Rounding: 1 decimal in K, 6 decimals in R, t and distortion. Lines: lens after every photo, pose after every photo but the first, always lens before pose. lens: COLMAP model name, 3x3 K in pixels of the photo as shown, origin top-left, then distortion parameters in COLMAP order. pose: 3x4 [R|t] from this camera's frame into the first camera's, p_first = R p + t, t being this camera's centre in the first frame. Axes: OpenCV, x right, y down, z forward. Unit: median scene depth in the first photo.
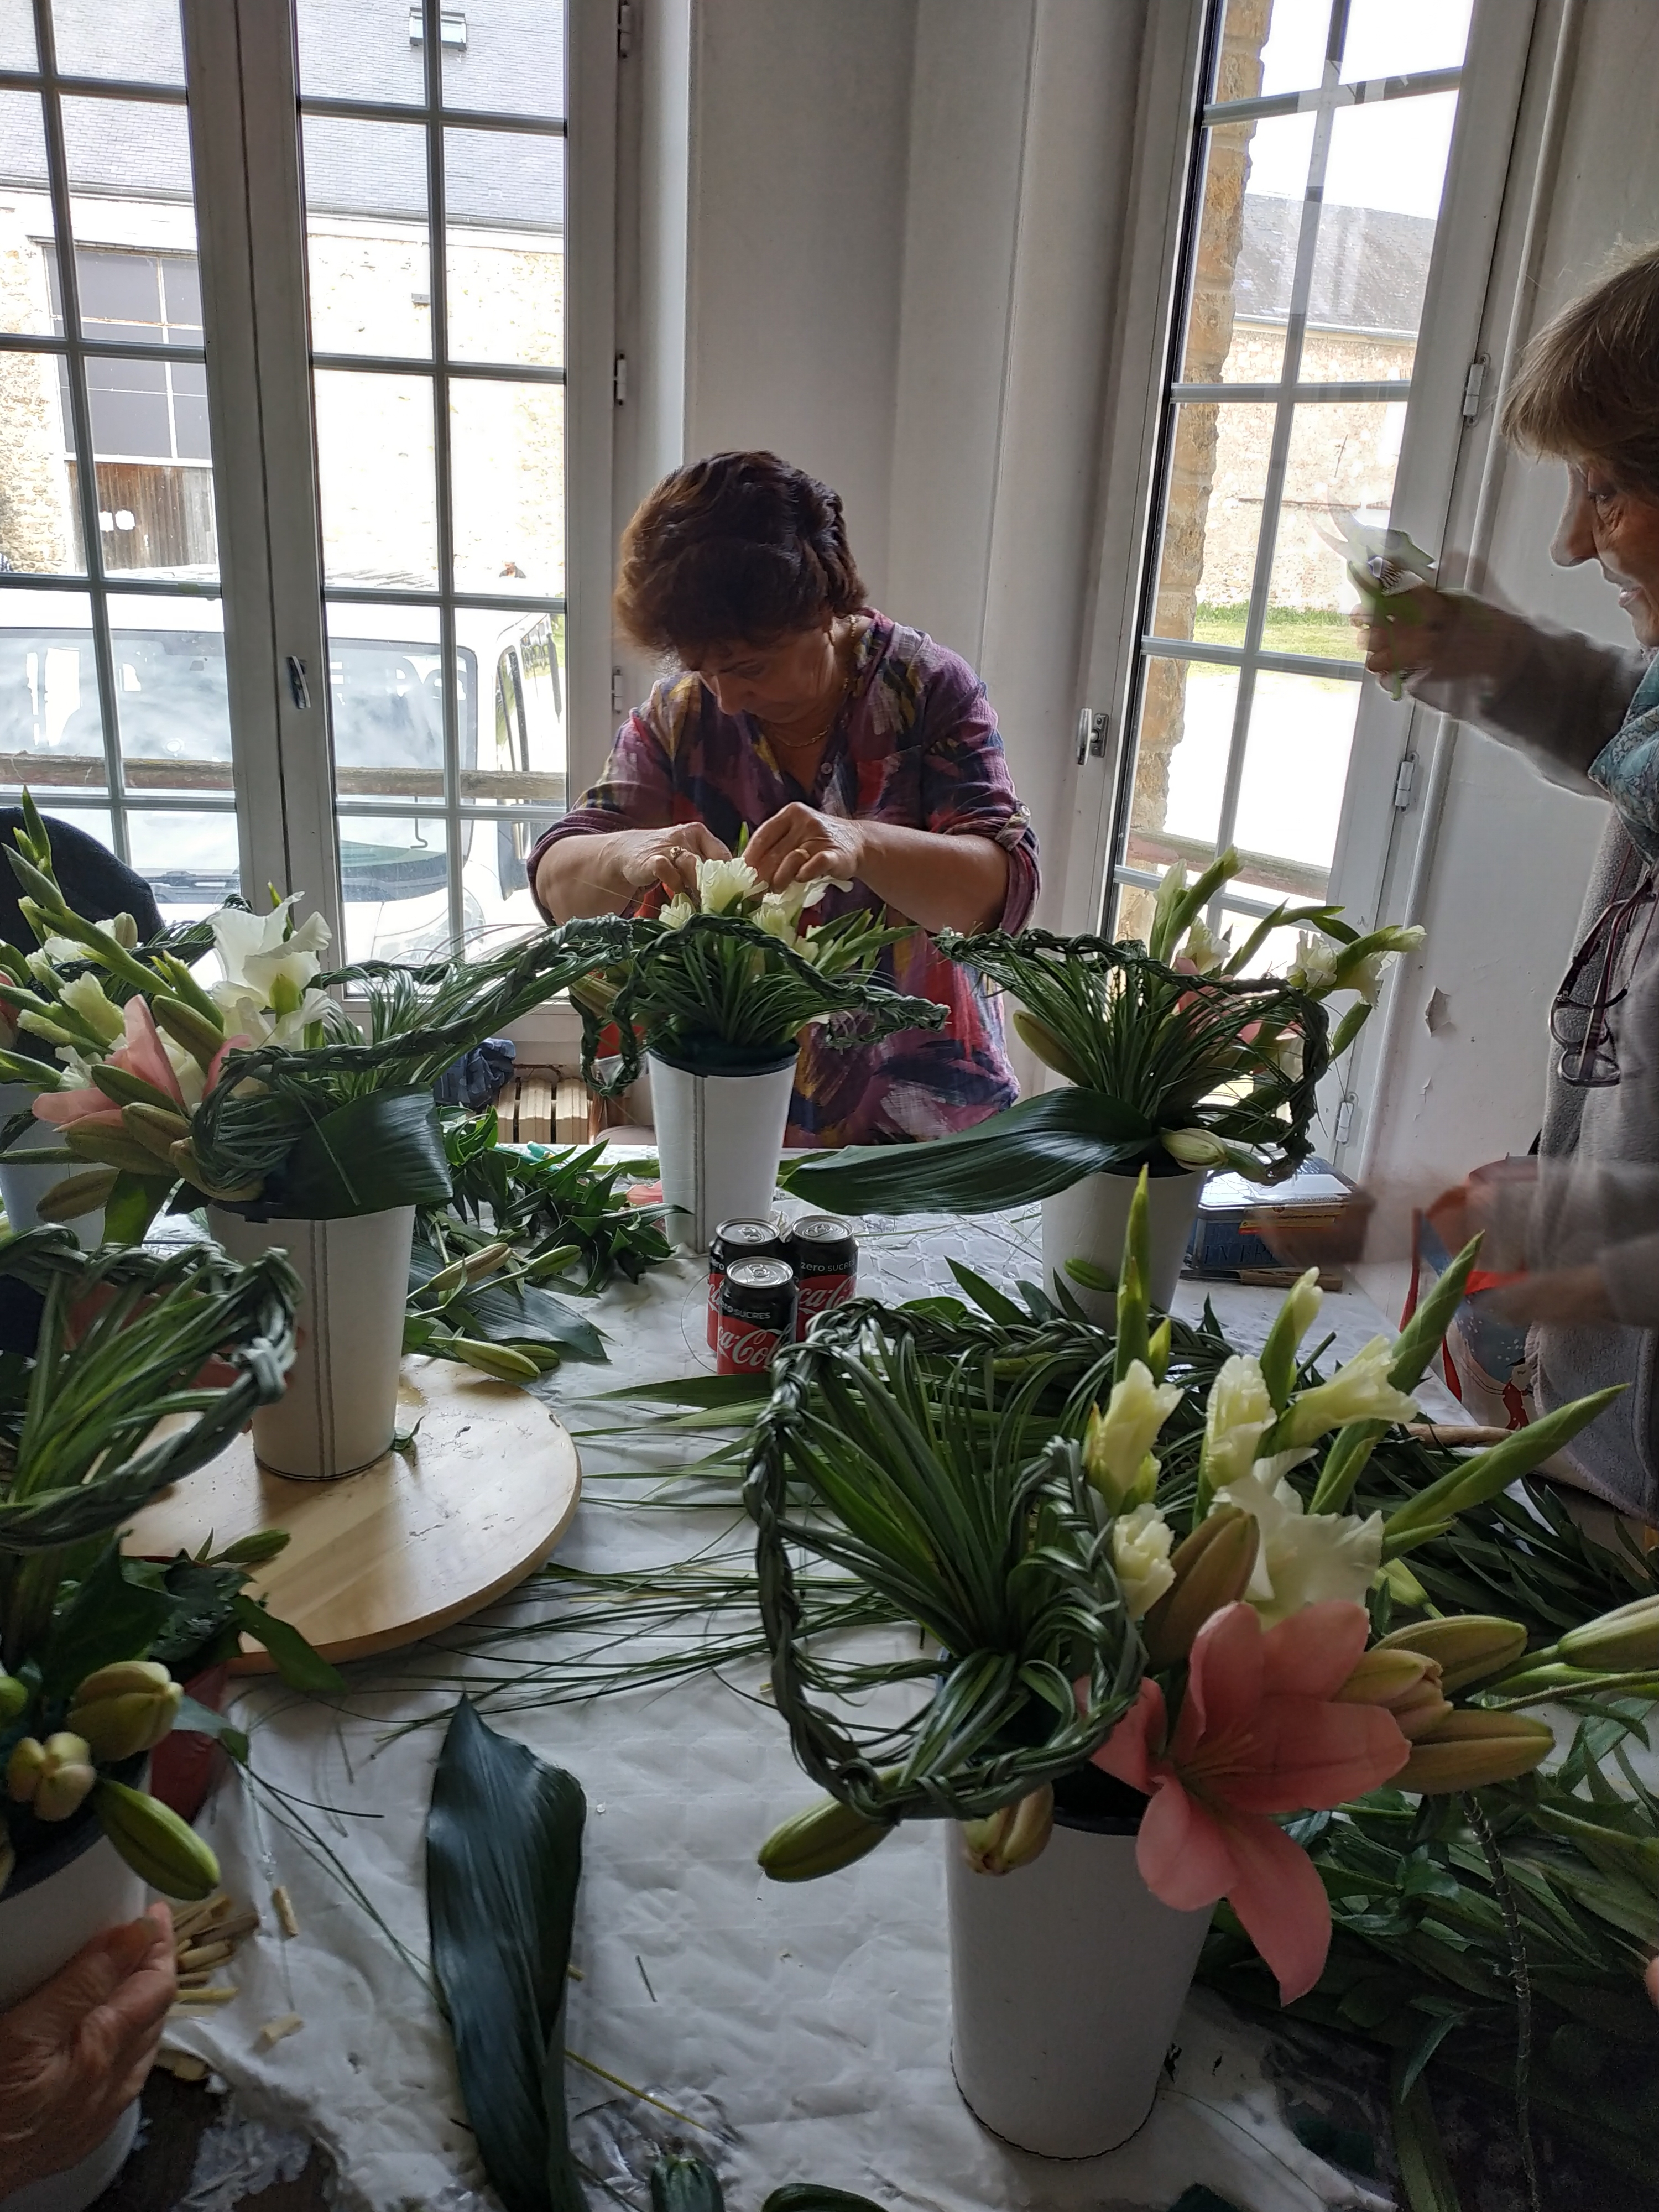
lens RADIAL K [[1592.1, 0, 833.8], [0, 1592.1, 1130.9], [0, 0, 1]] dist [0.043500, -0.064691]
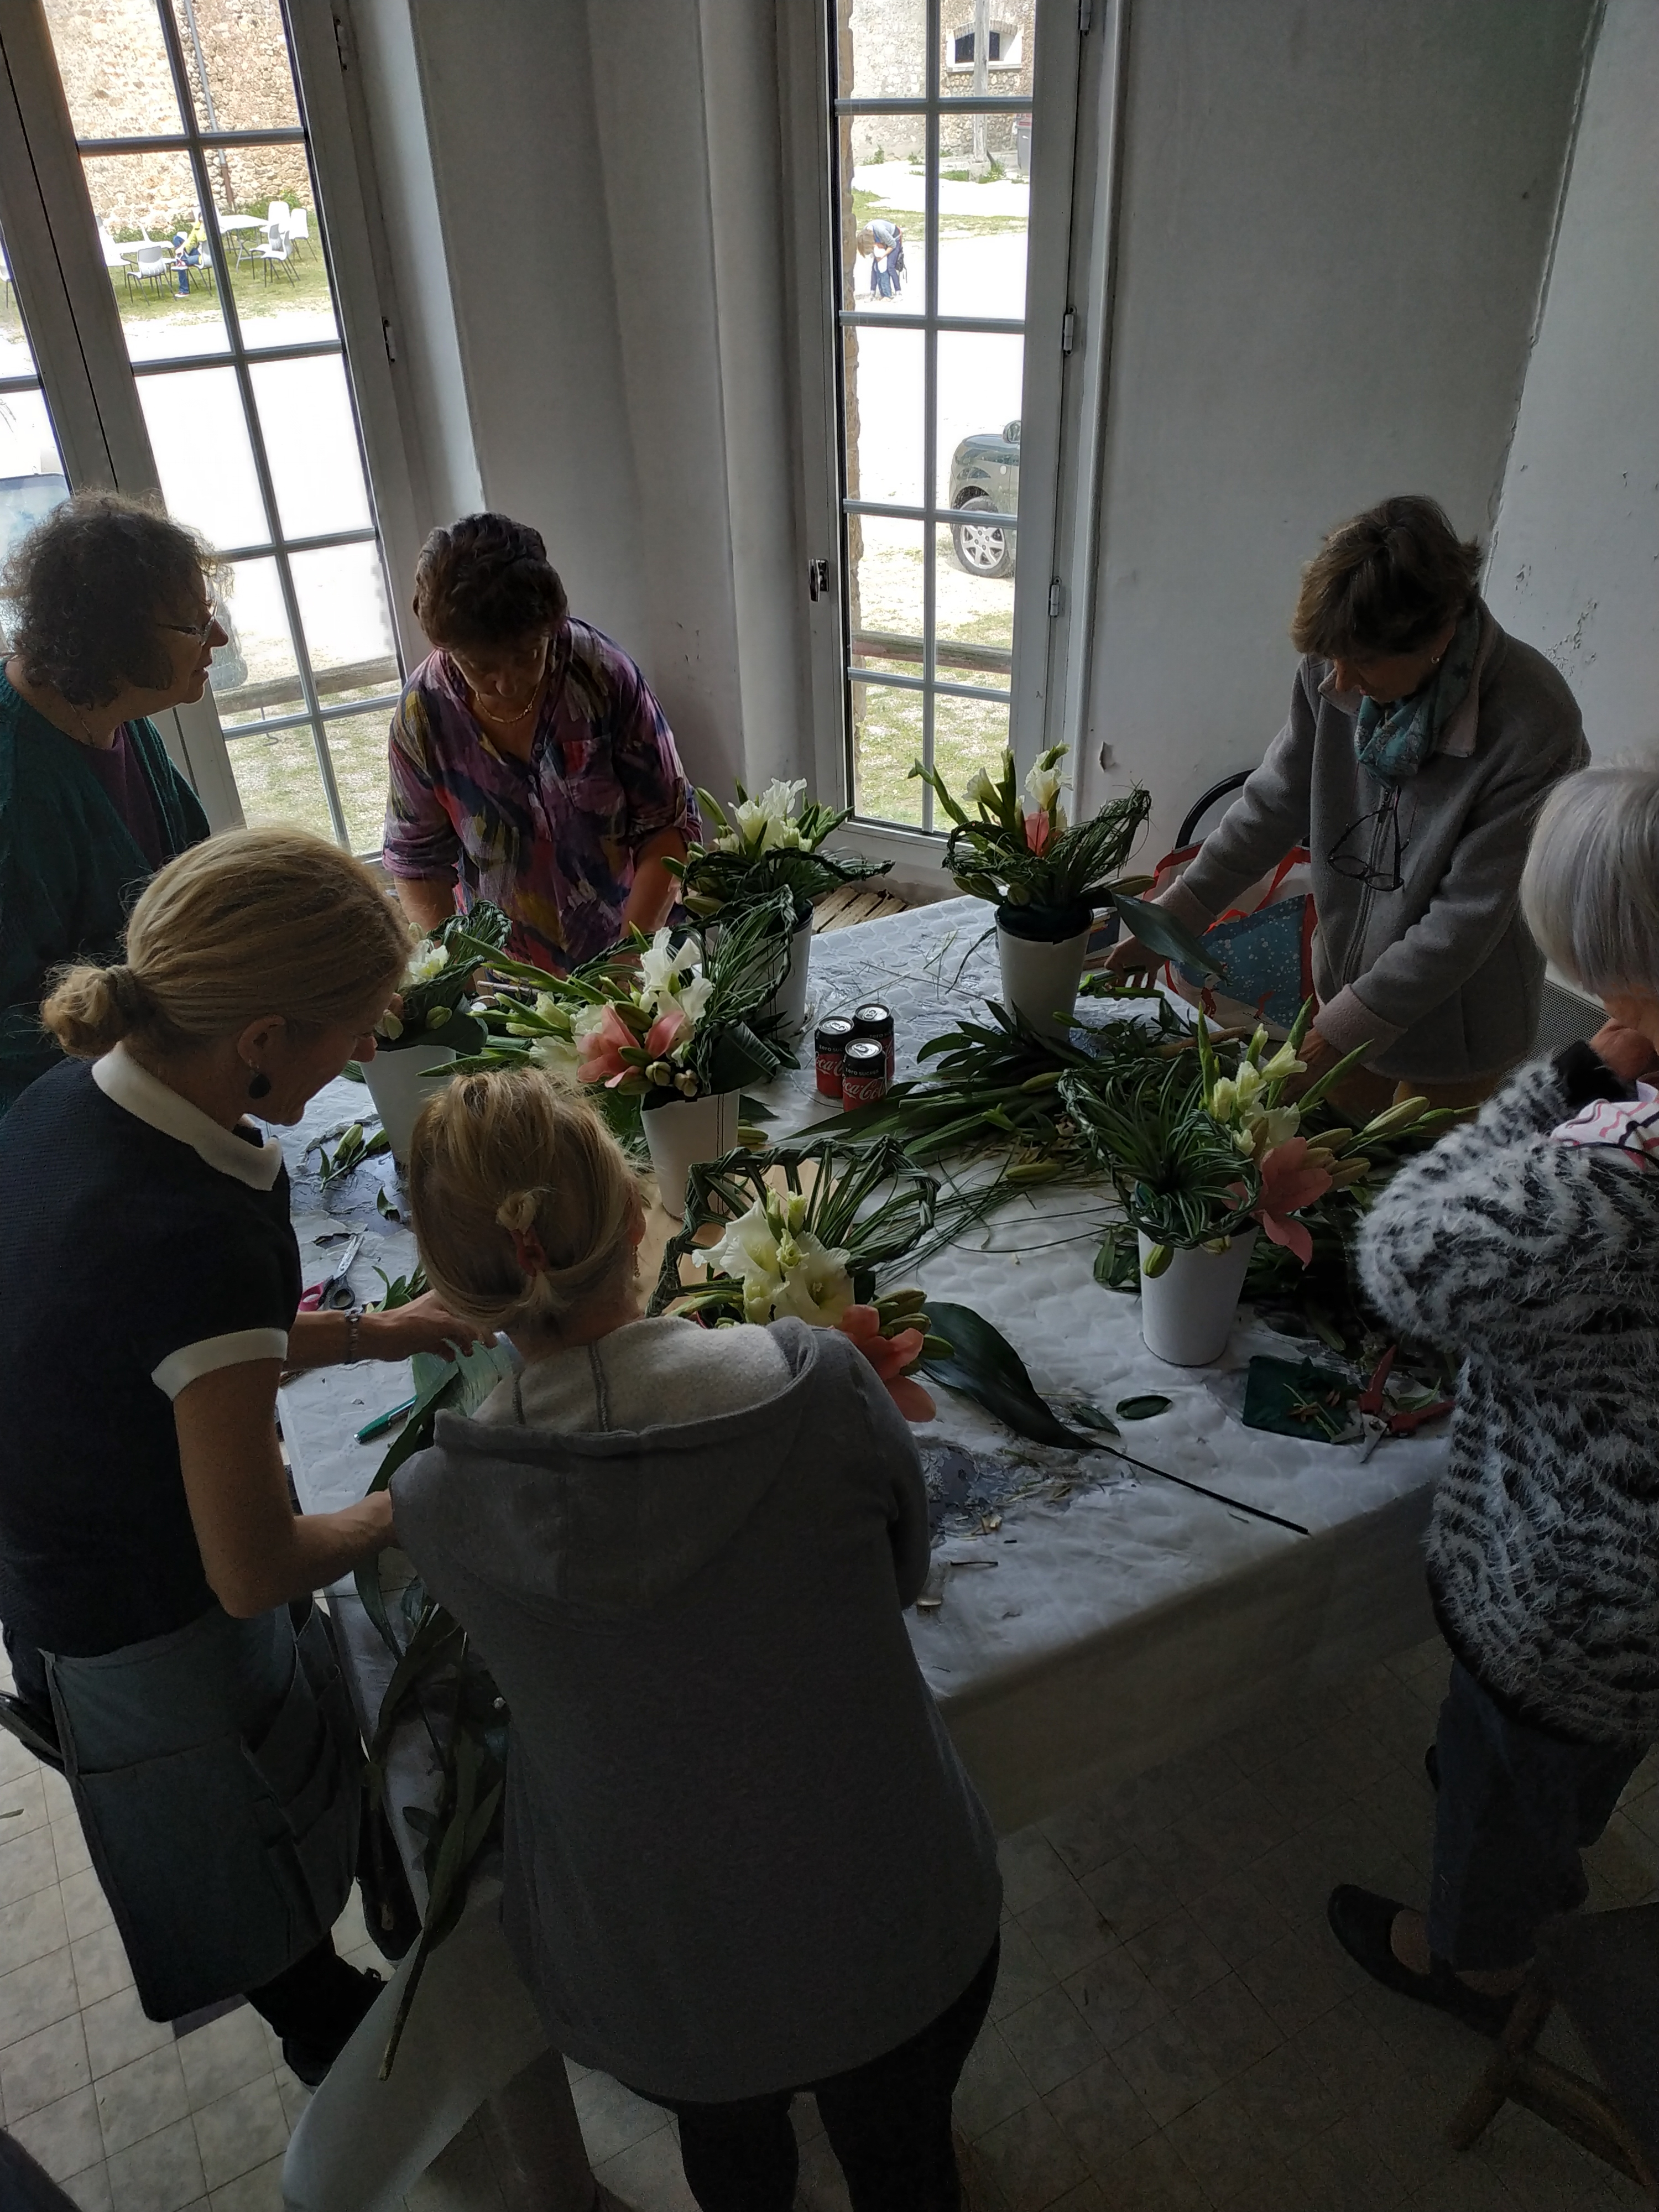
lens RADIAL K [[1570.8, 0, 821.9], [0, 1570.8, 1122.9], [0, 0, 1]] dist [0.176130, -0.406634]
pose [[0.928474, -0.272666, 0.252169, -0.807165], [0.204044, 0.941822, 0.267092, -0.455096], [-0.310325, -0.196534, 0.930093, -0.941721]]
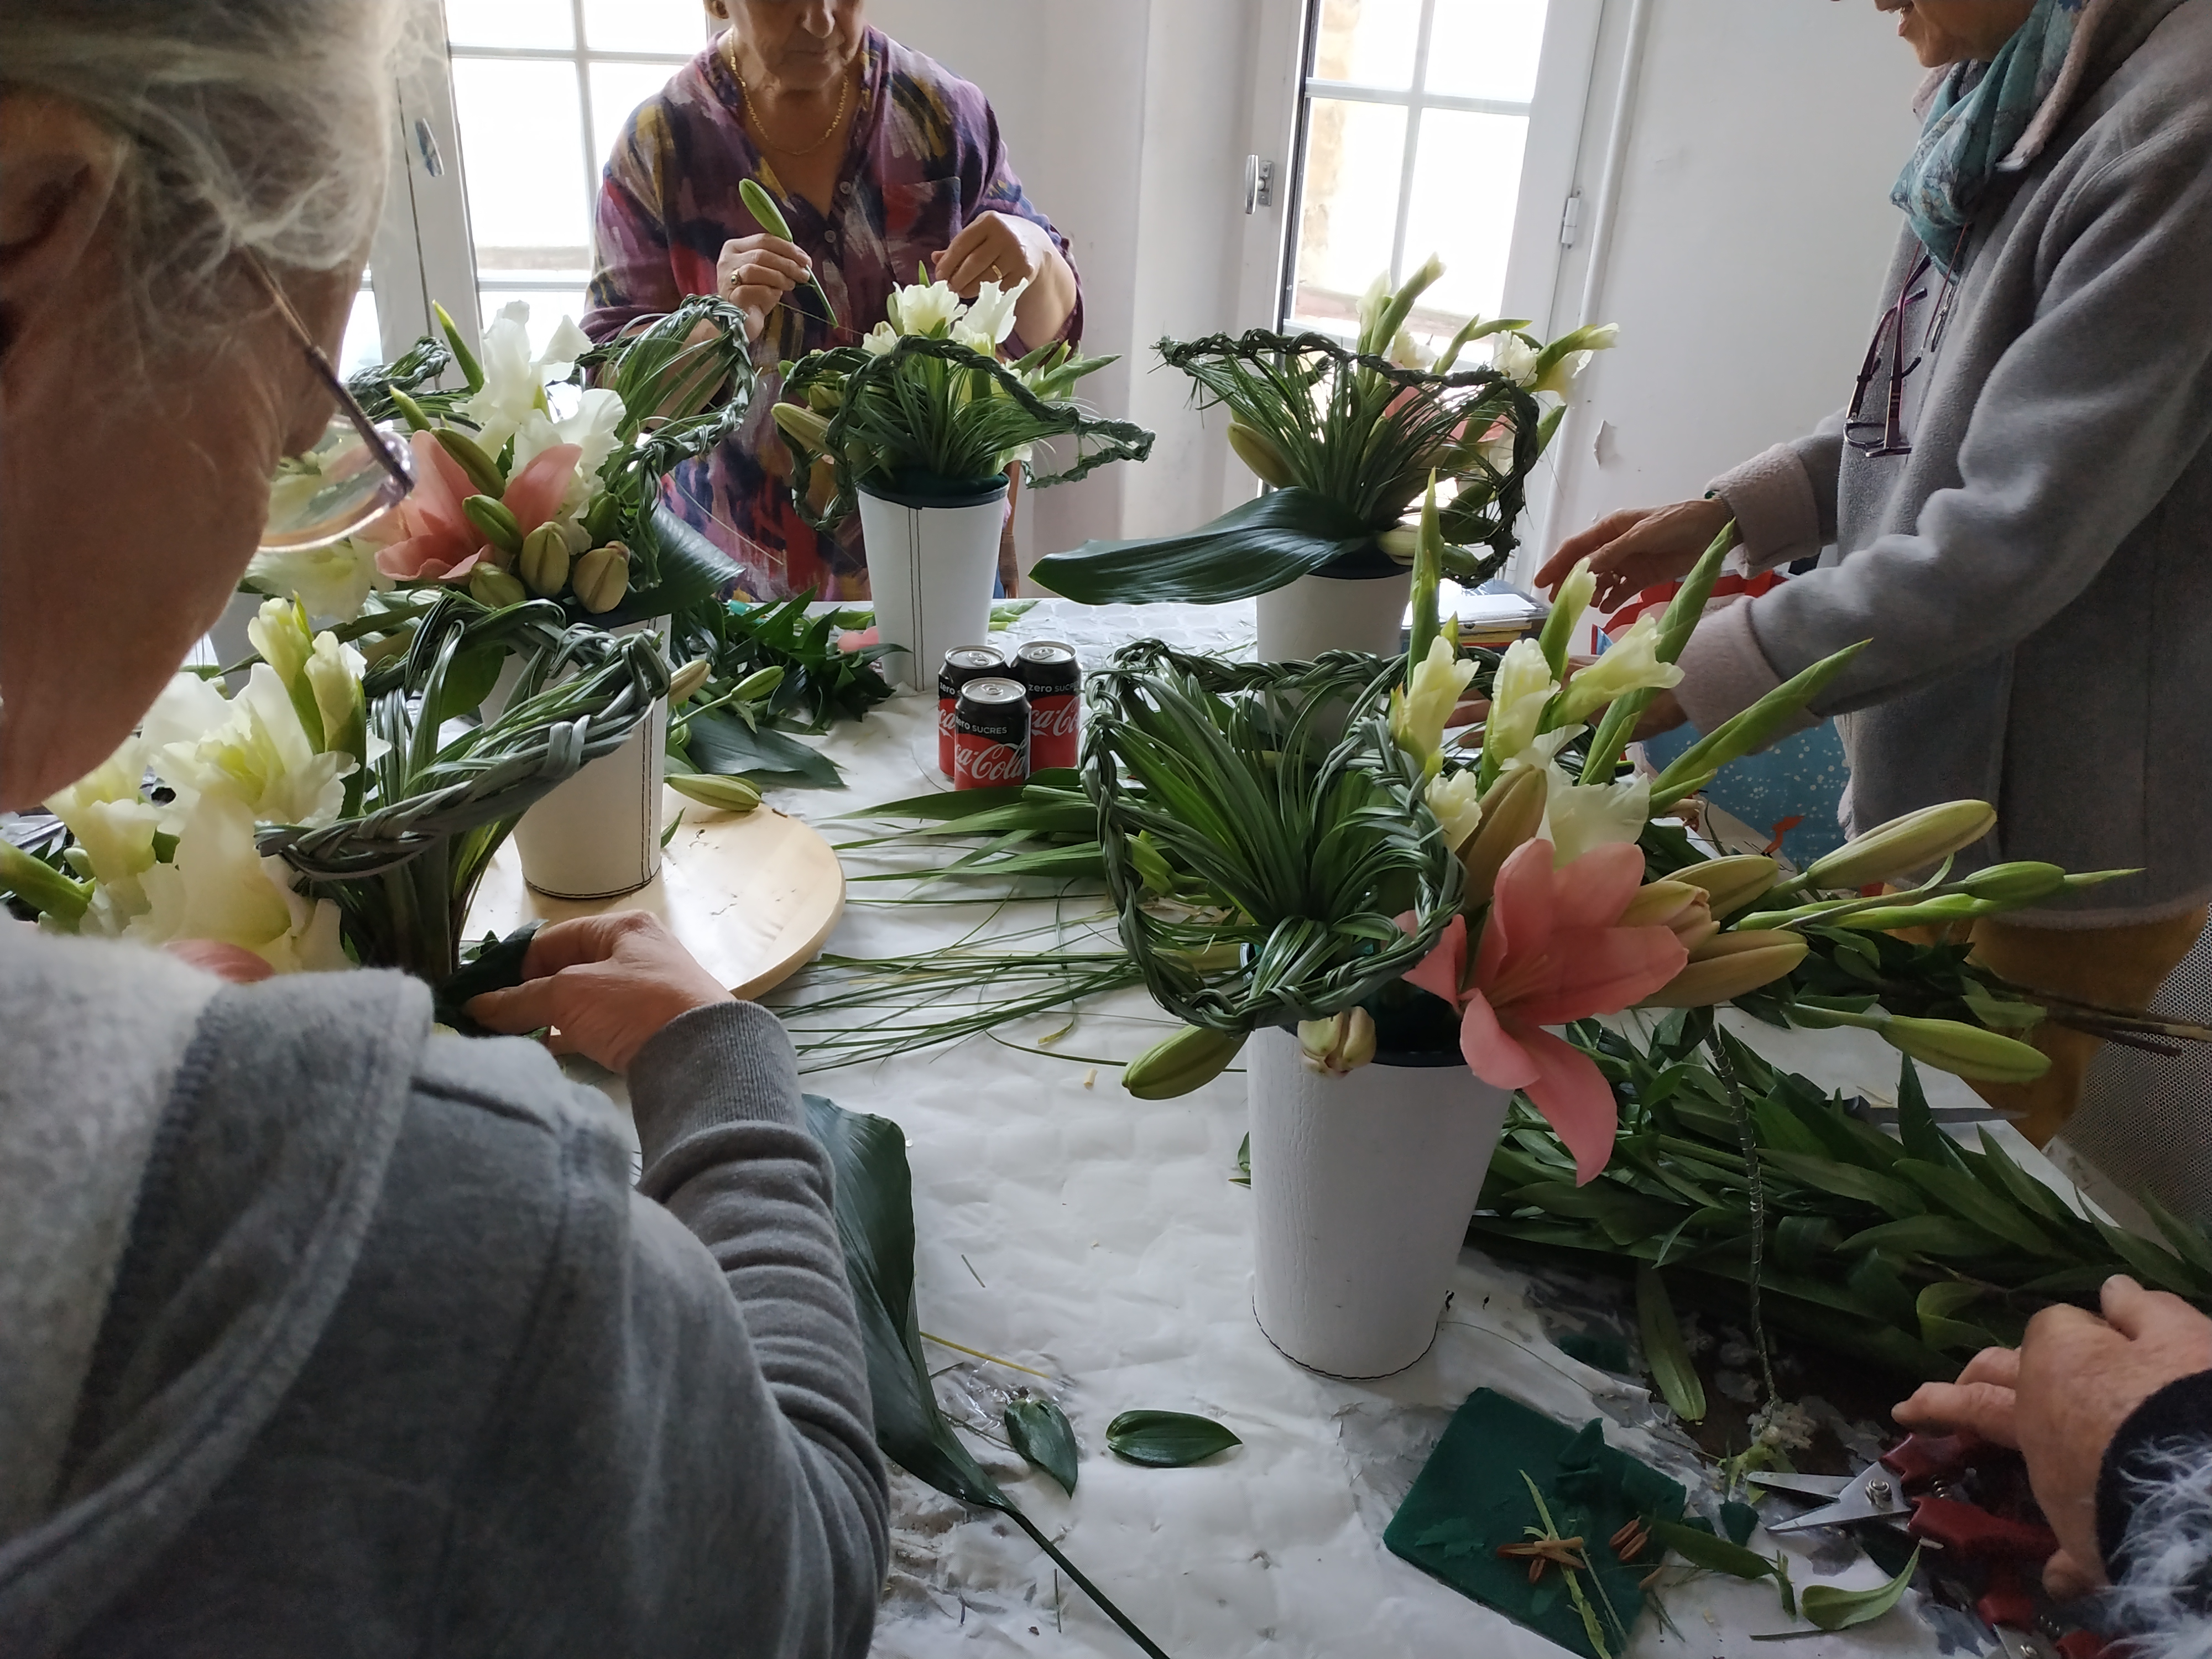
lens RADIAL K [[1570.8, 0, 1111.6], [0, 1570.8, 837.3], [0, 0, 1]] dist [0.176130, -0.406634]
pose [[0.995091, -0.048689, 0.086158, -0.091849], [0.038621, 0.992627, 0.114888, 0.100521], [-0.091117, -0.110996, 0.989635, -0.050673]]
